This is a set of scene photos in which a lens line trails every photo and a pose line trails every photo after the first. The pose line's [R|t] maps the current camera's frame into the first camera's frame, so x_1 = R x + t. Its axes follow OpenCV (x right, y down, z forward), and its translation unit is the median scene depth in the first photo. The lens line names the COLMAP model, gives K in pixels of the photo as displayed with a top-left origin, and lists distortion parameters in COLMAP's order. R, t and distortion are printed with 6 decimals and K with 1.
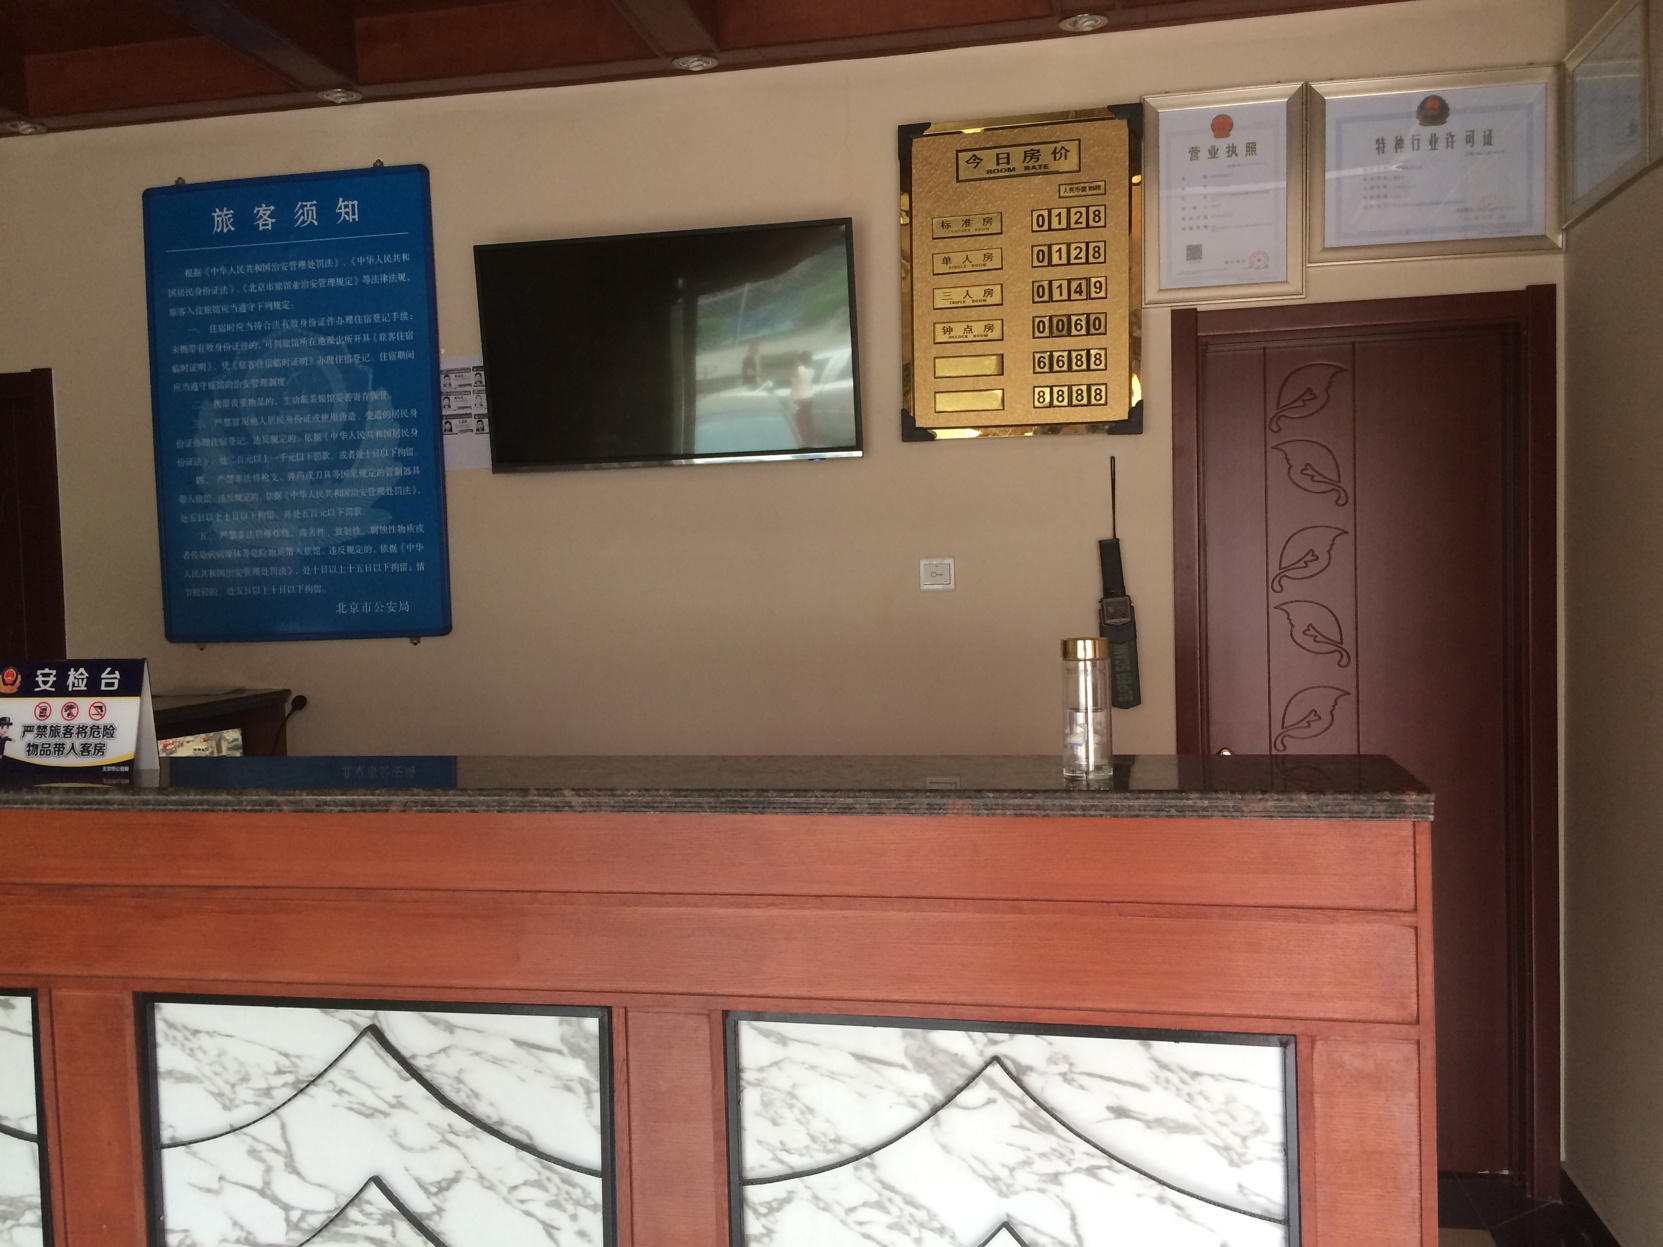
lens RADIAL K [[1401.8, 0, 832.5], [0, 1401.8, 617.4], [0, 0, 1]] dist [0.092978, -0.147175]
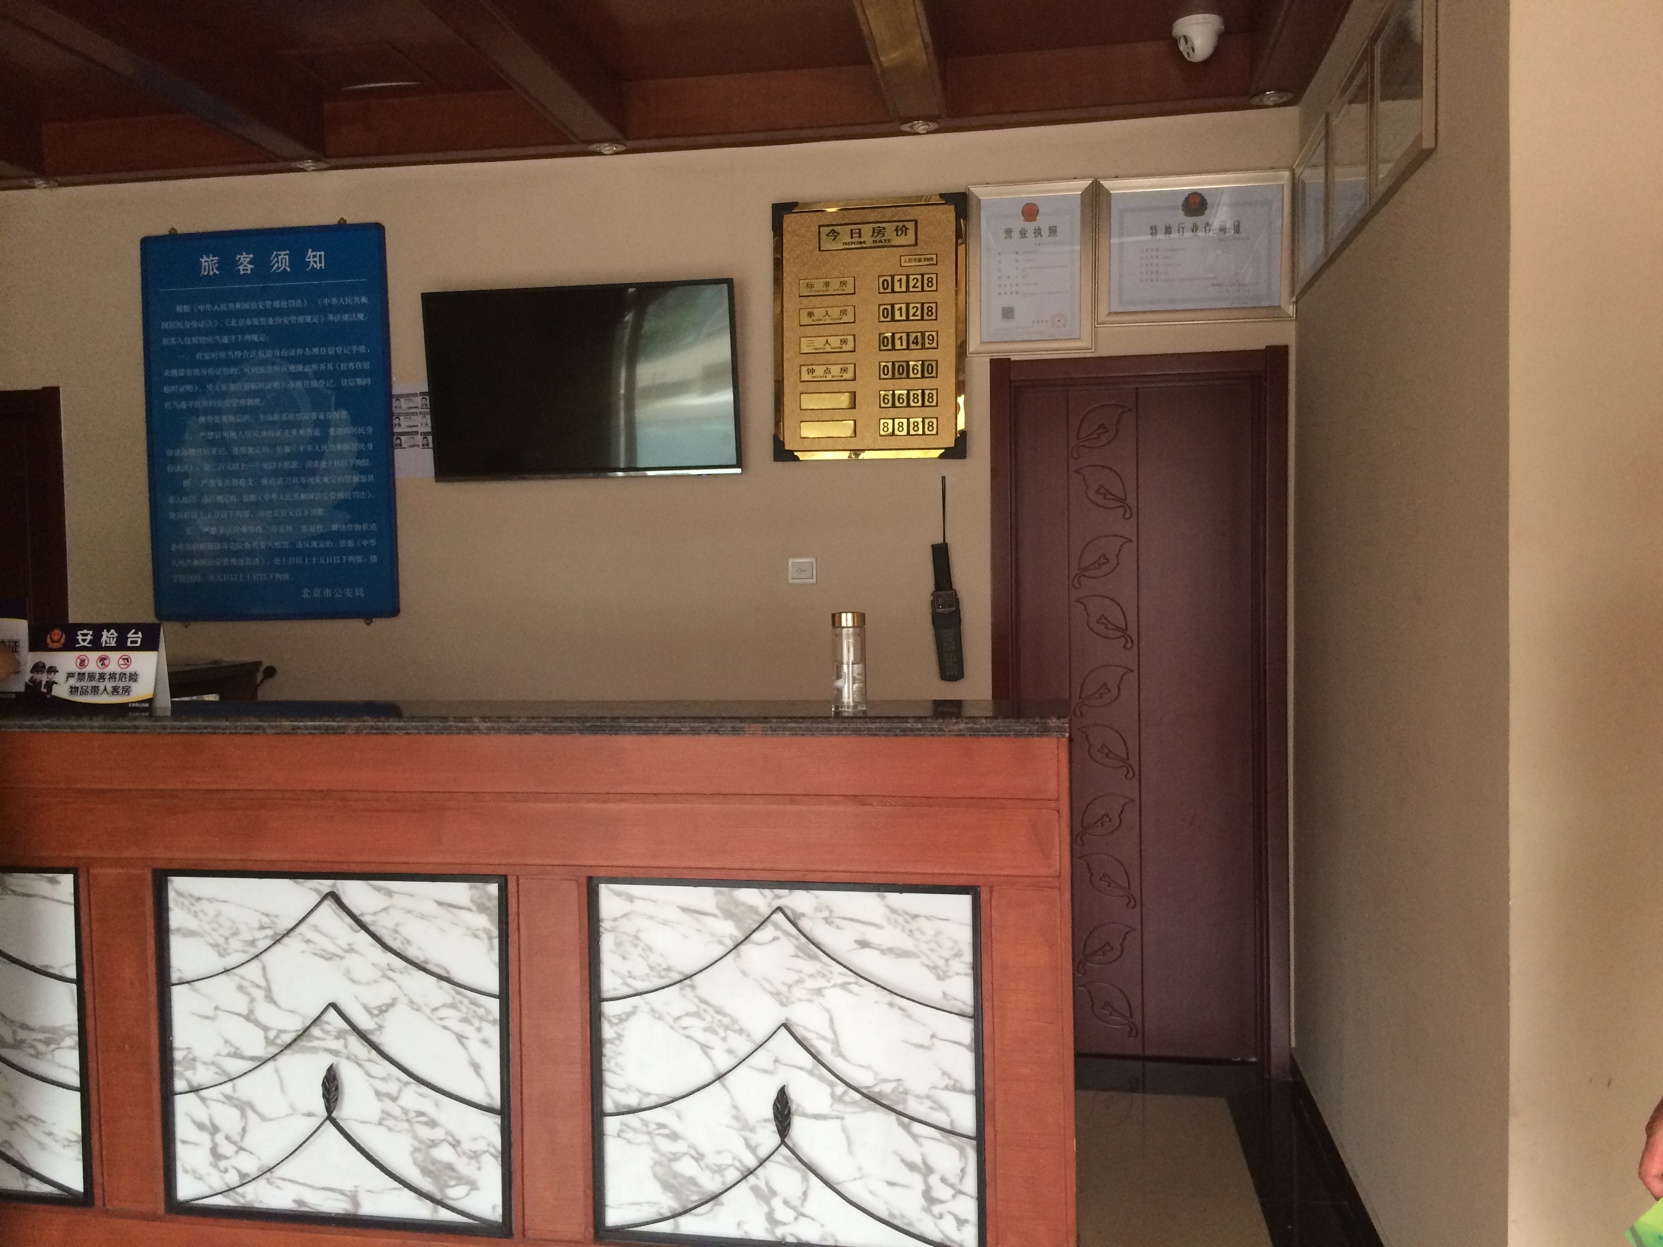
lens RADIAL K [[1401.8, 0, 832.5], [0, 1401.8, 617.4], [0, 0, 1]] dist [0.092978, -0.147175]
pose [[0.999547, 0.011270, 0.027904, 0.105541], [-0.011213, 0.999935, -0.002196, 0.019694], [-0.027927, 0.001882, 0.999608, -0.342911]]
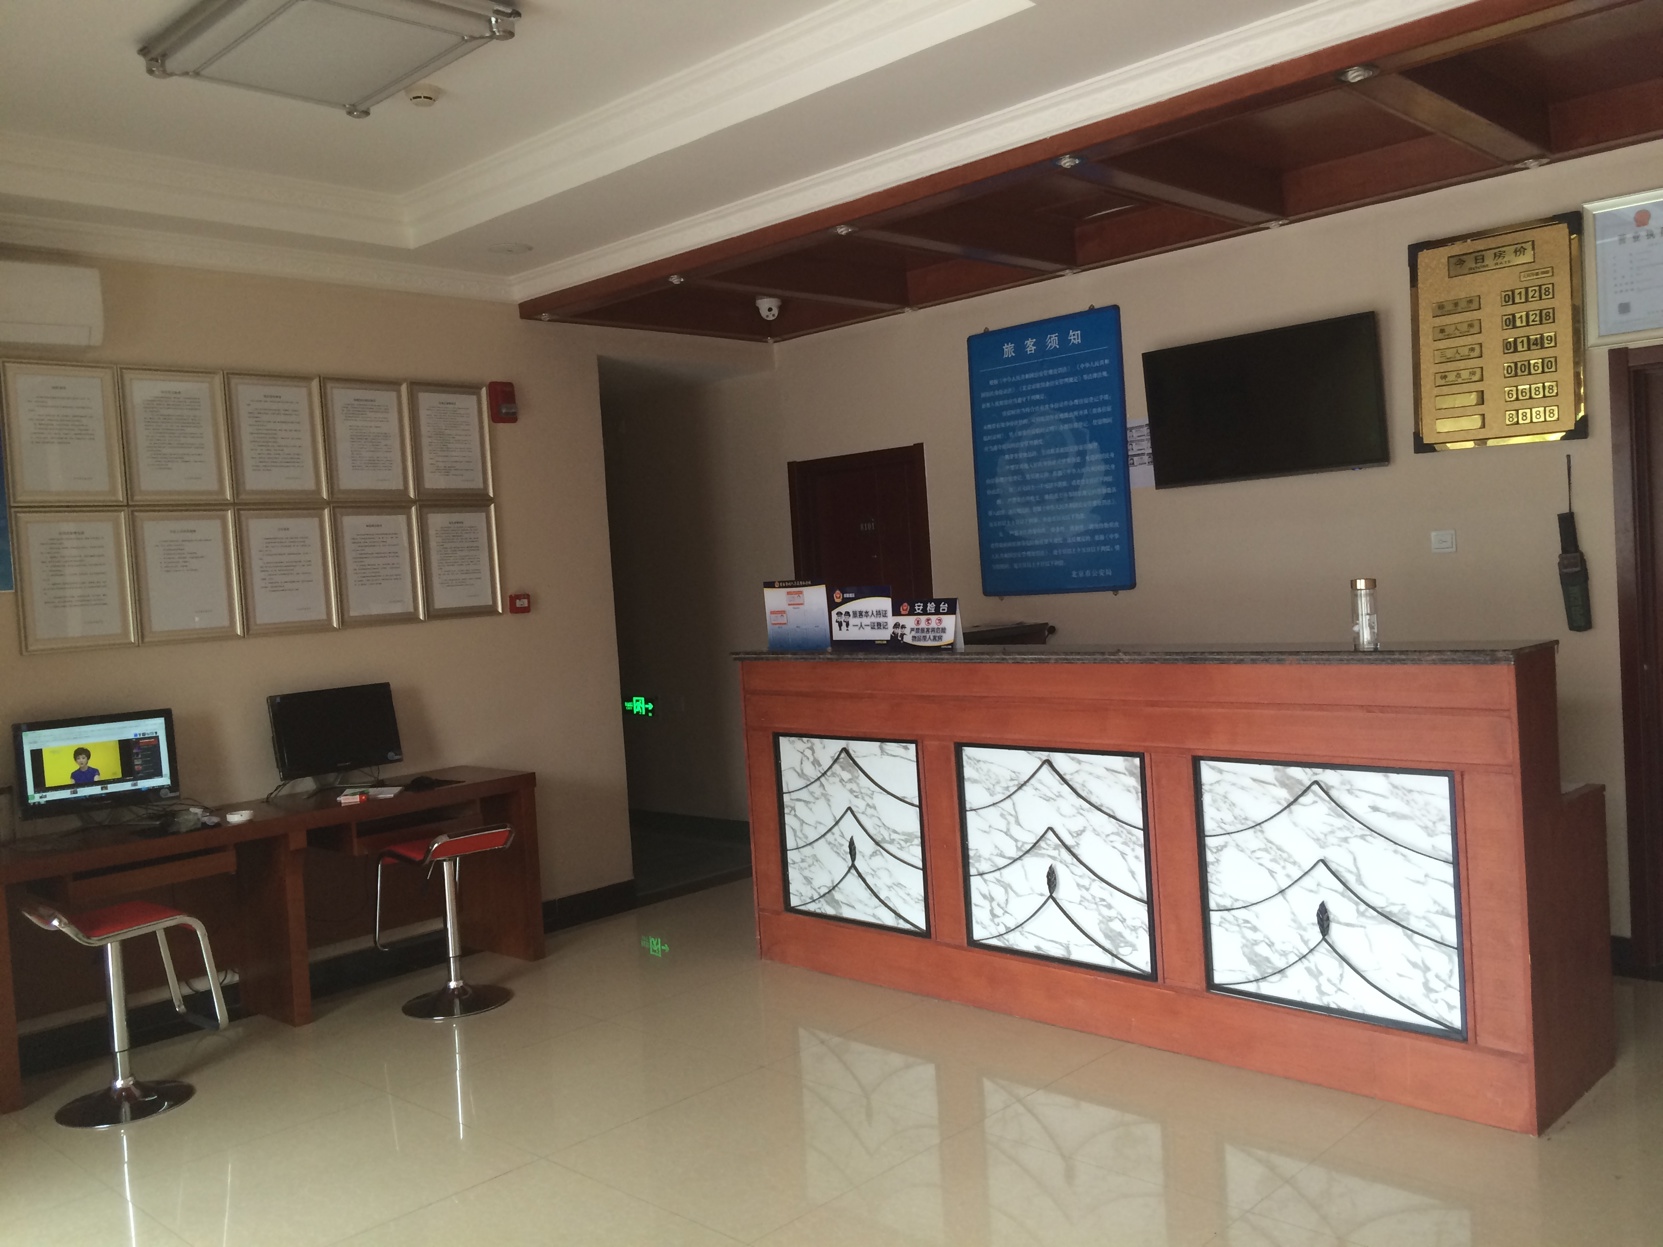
lens RADIAL K [[1401.8, 0, 832.5], [0, 1401.8, 617.4], [0, 0, 1]] dist [0.092978, -0.147175]
pose [[0.837351, -0.005738, -0.546635, 0.551864], [0.018591, 0.999665, 0.017985, 0.016300], [0.546349, -0.025222, 0.837178, -0.944186]]
